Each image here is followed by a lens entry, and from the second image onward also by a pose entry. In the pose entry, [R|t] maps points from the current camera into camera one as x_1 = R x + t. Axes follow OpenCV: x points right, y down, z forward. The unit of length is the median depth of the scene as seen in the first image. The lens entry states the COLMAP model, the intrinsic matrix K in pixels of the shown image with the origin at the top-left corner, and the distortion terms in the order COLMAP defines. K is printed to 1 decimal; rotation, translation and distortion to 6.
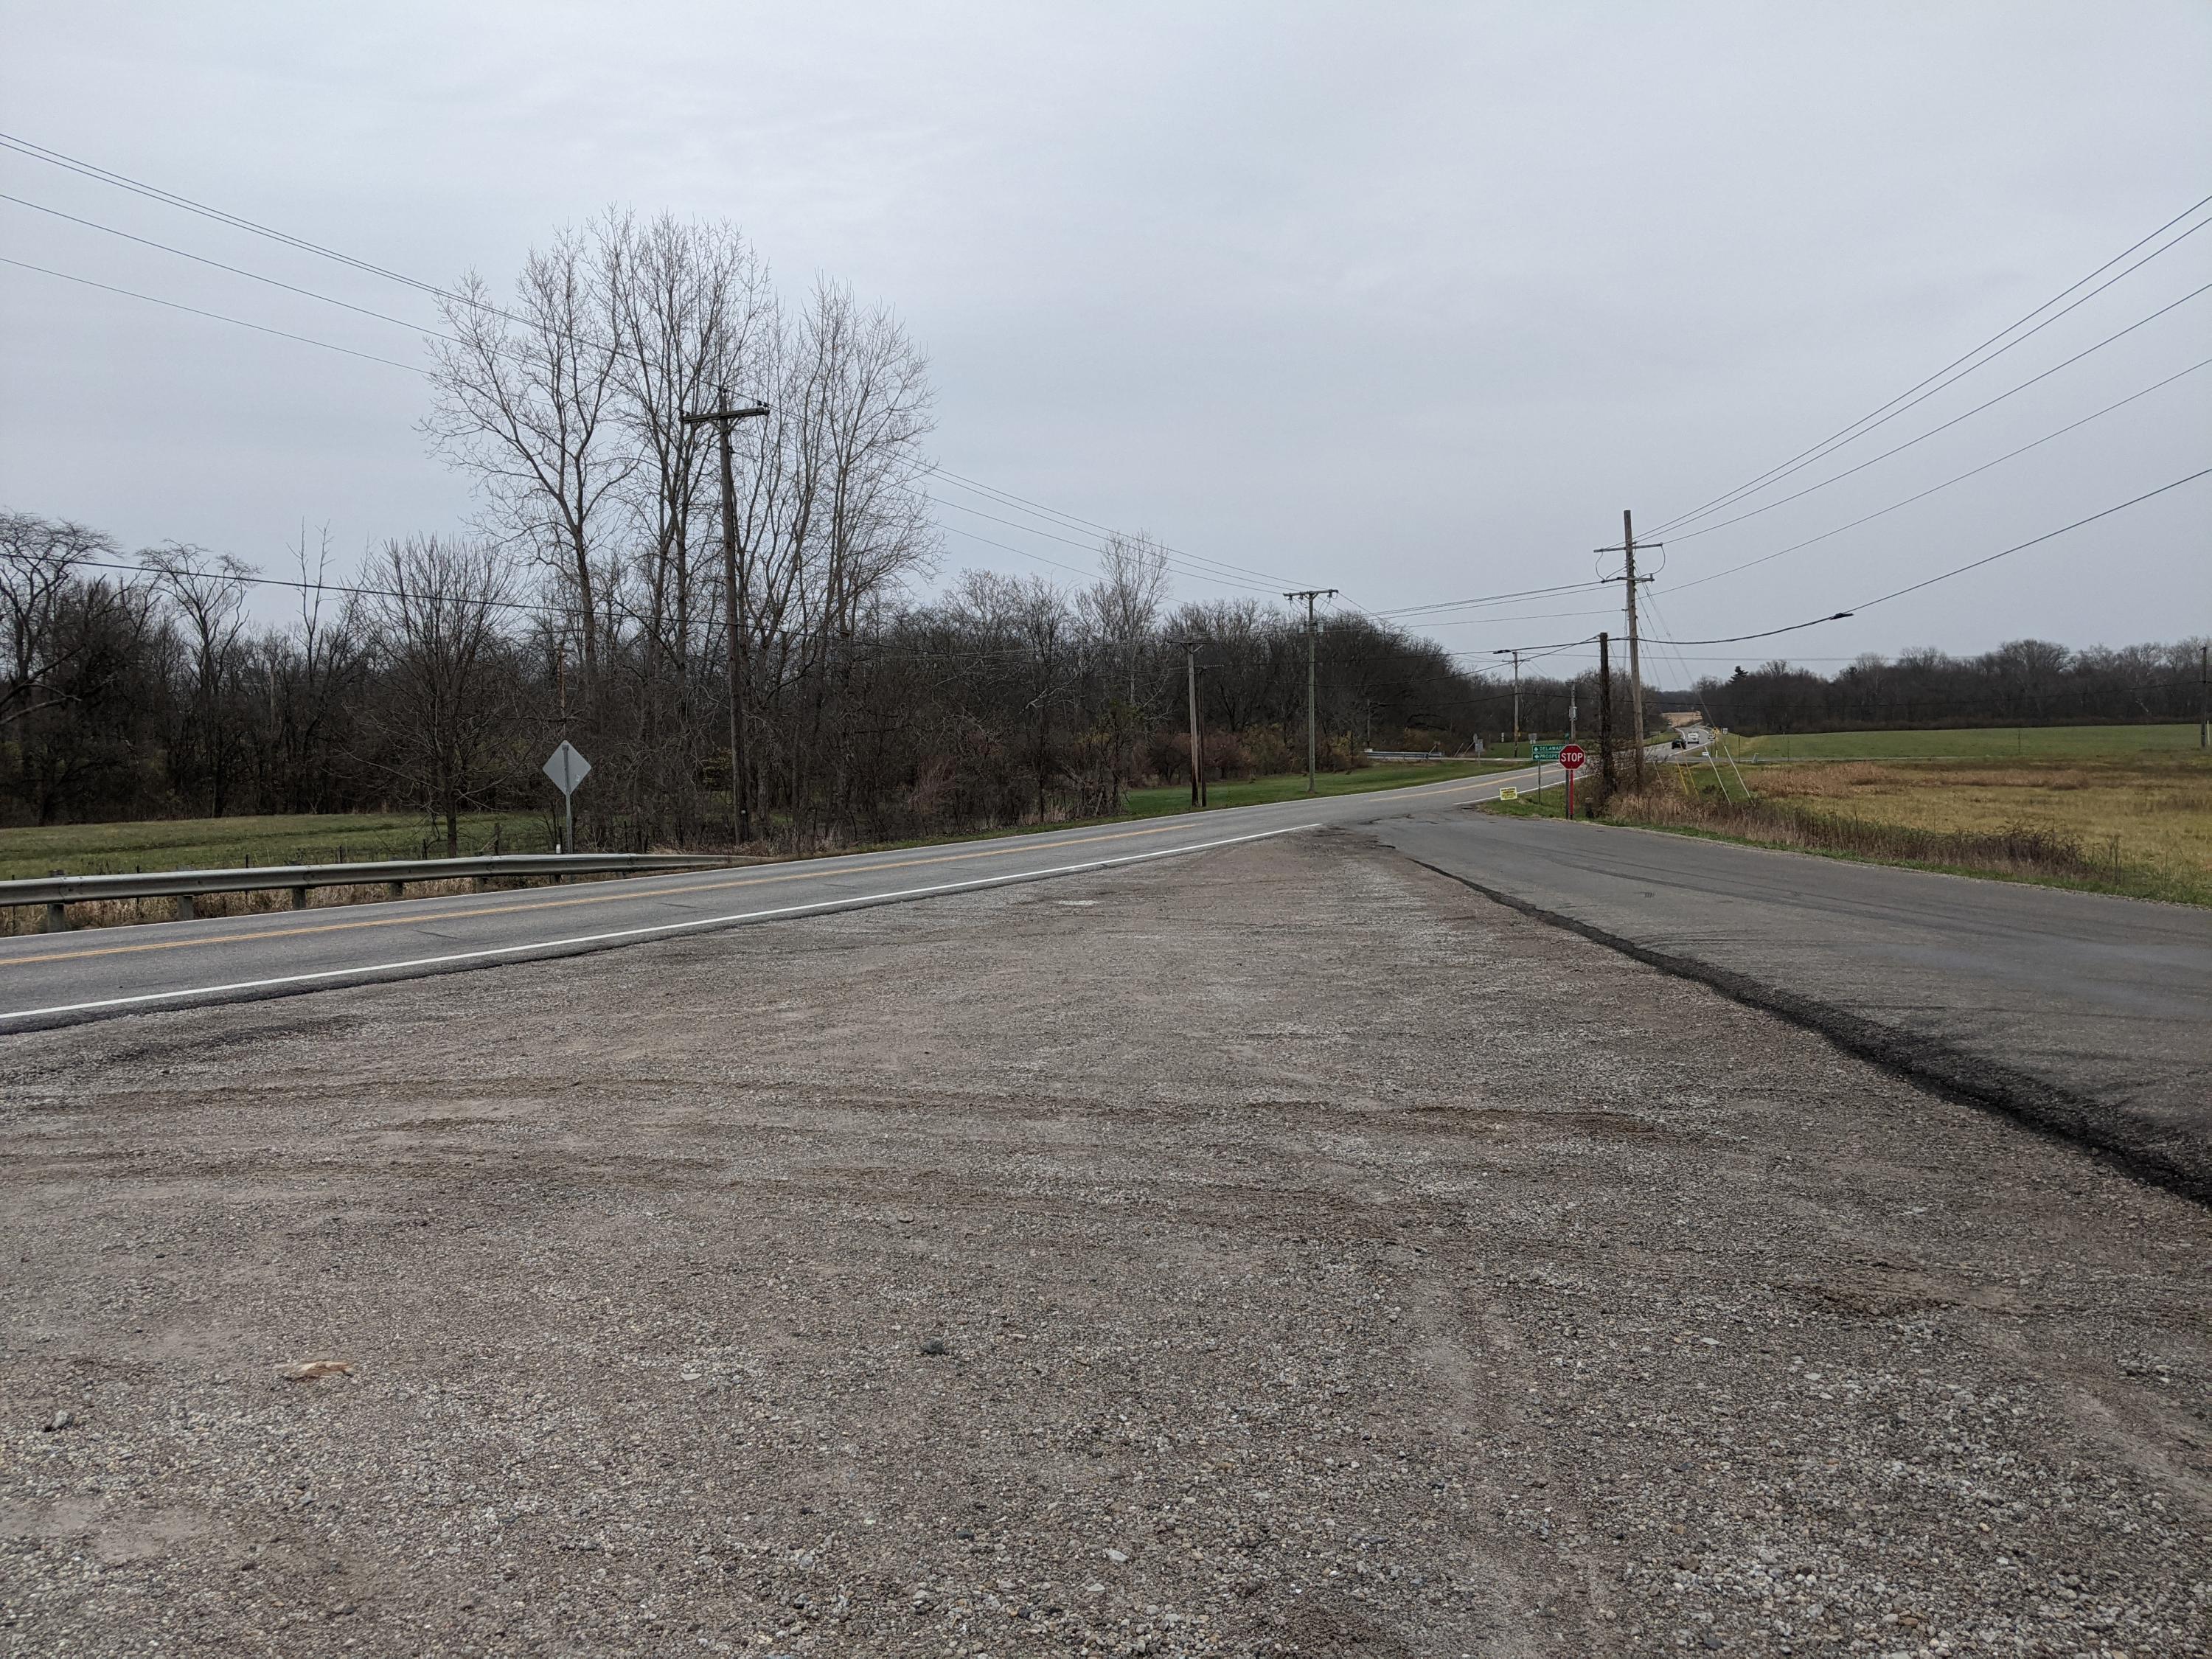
lens RADIAL K [[1755.0, 0, 1101.6], [0, 1755.0, 837.7], [0, 0, 1]] dist [0.093211, -0.152111]
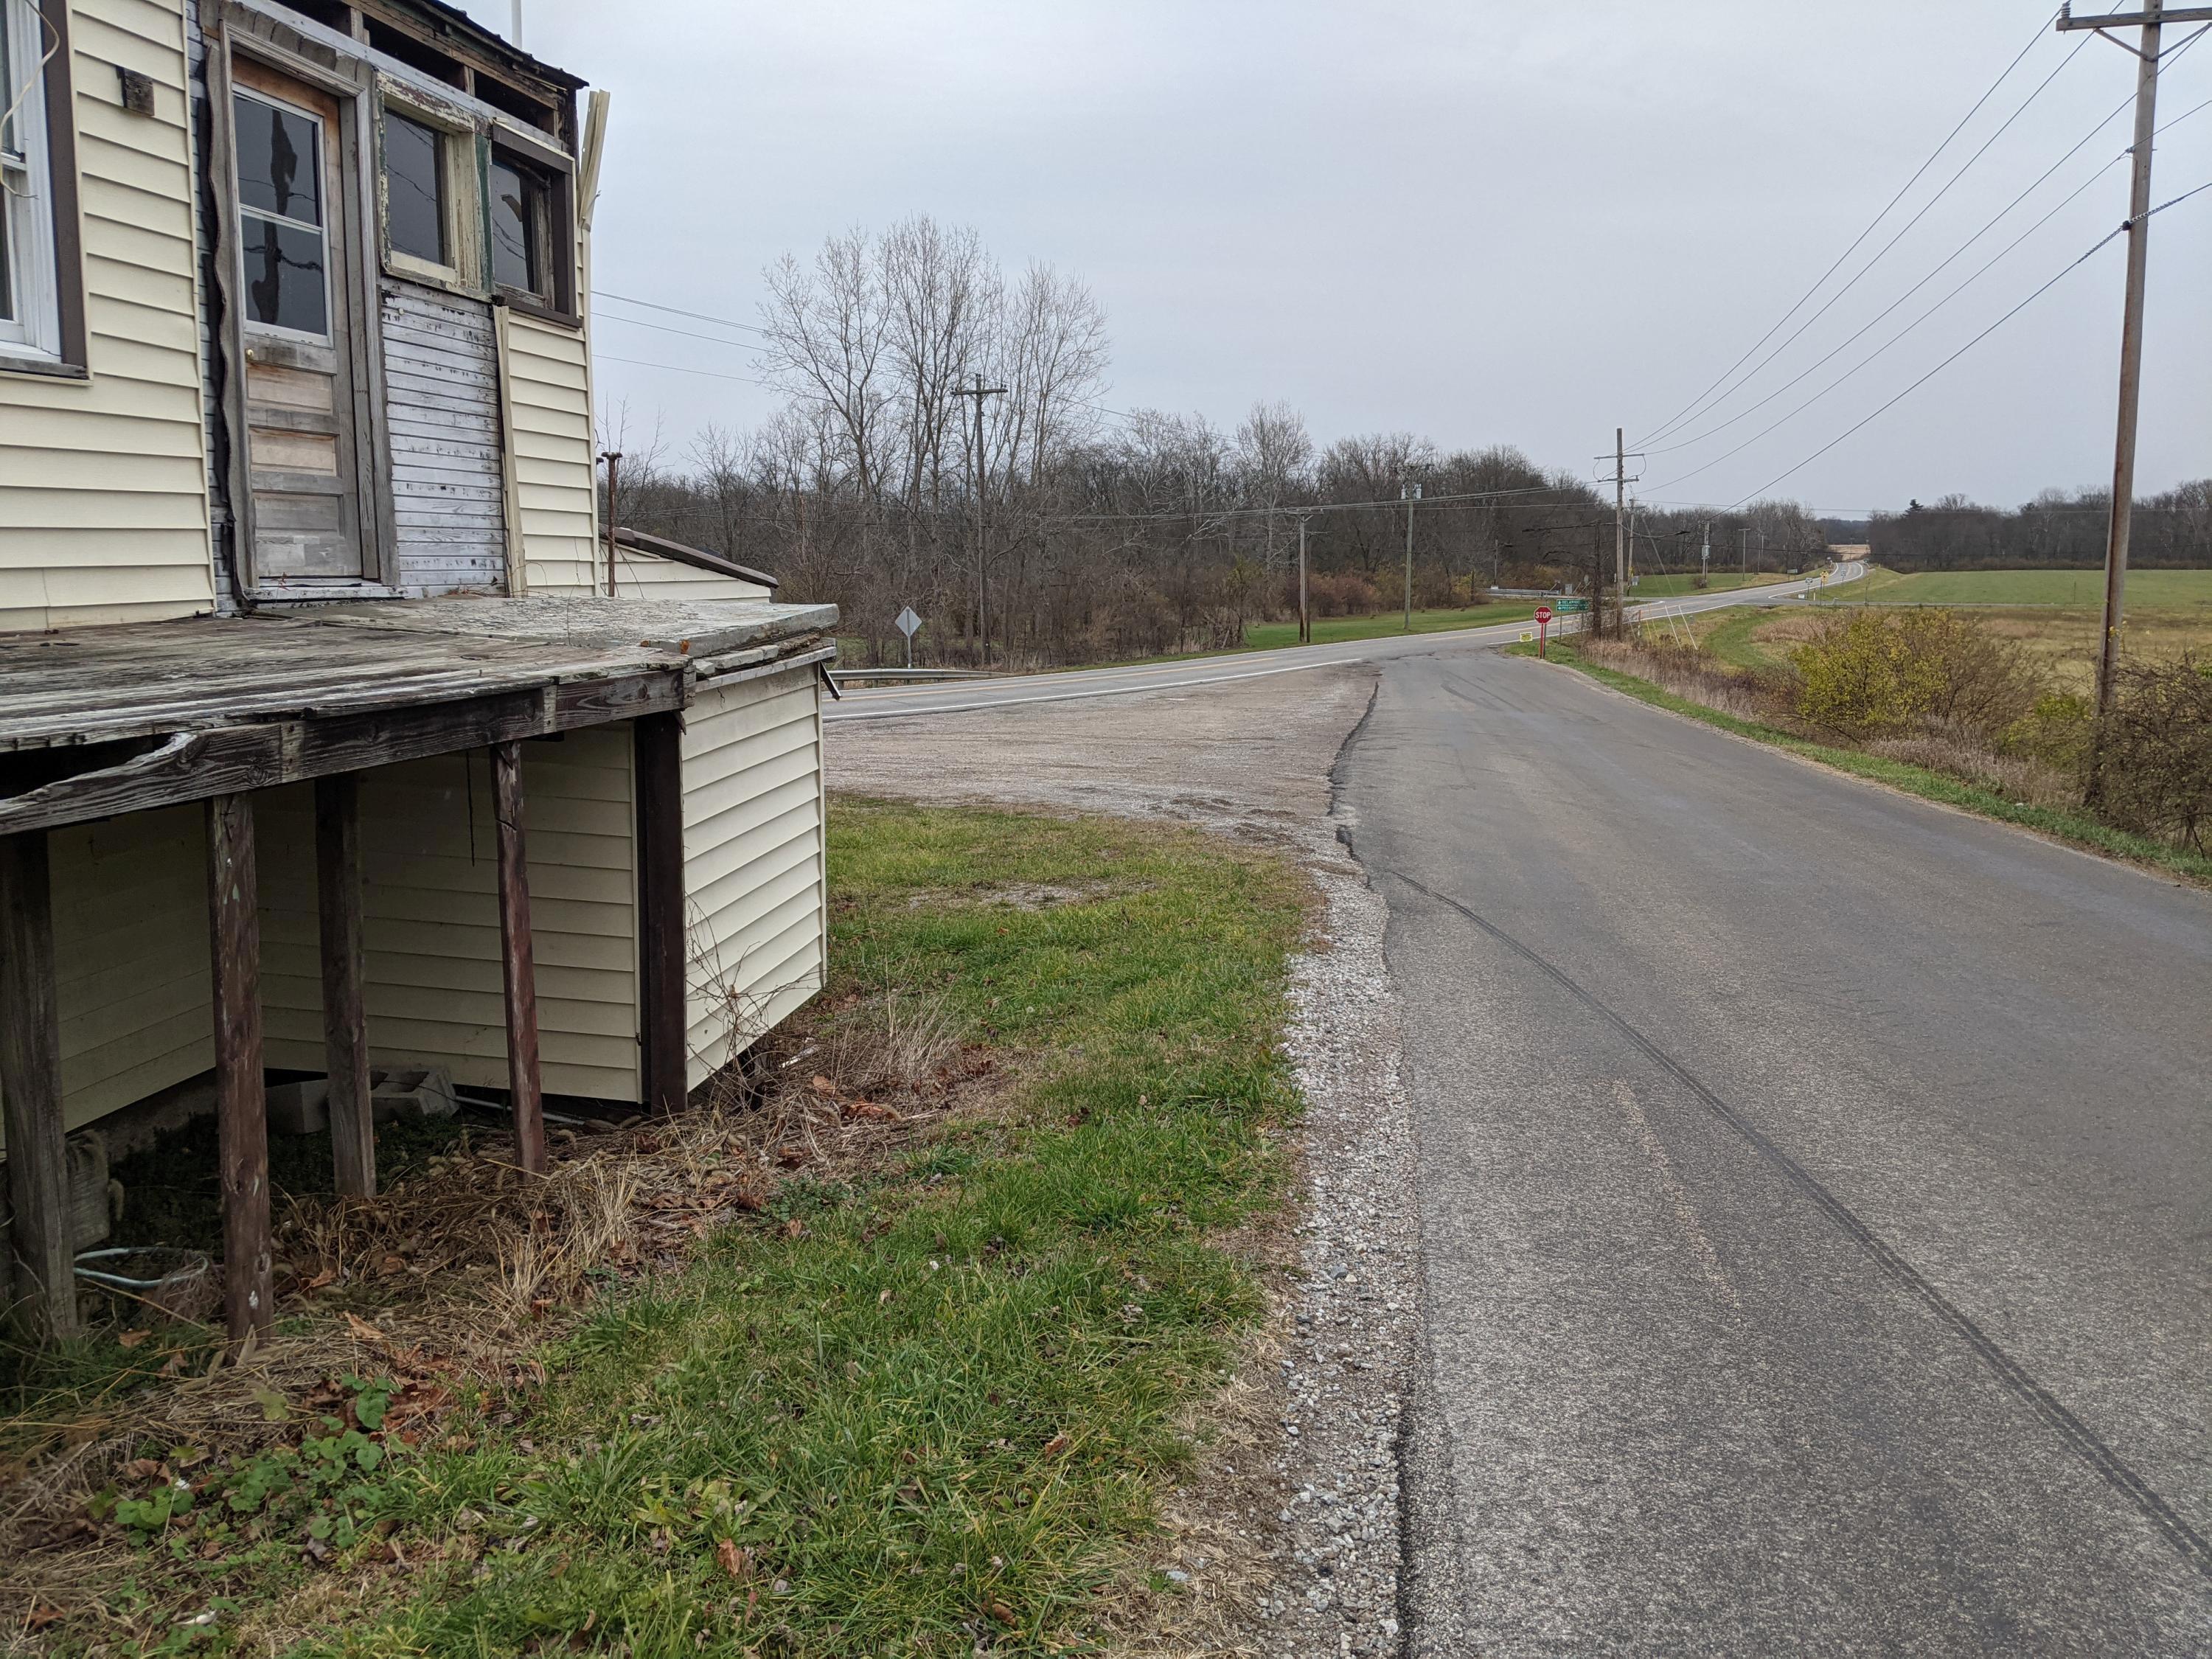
lens RADIAL K [[1755.0, 0, 1101.6], [0, 1755.0, 837.7], [0, 0, 1]] dist [0.093211, -0.152111]
pose [[0.995504, 0.030125, -0.089802, 0.033766], [-0.020932, 0.994604, 0.101608, -0.003170], [0.092378, -0.099272, 0.990763, -0.403413]]
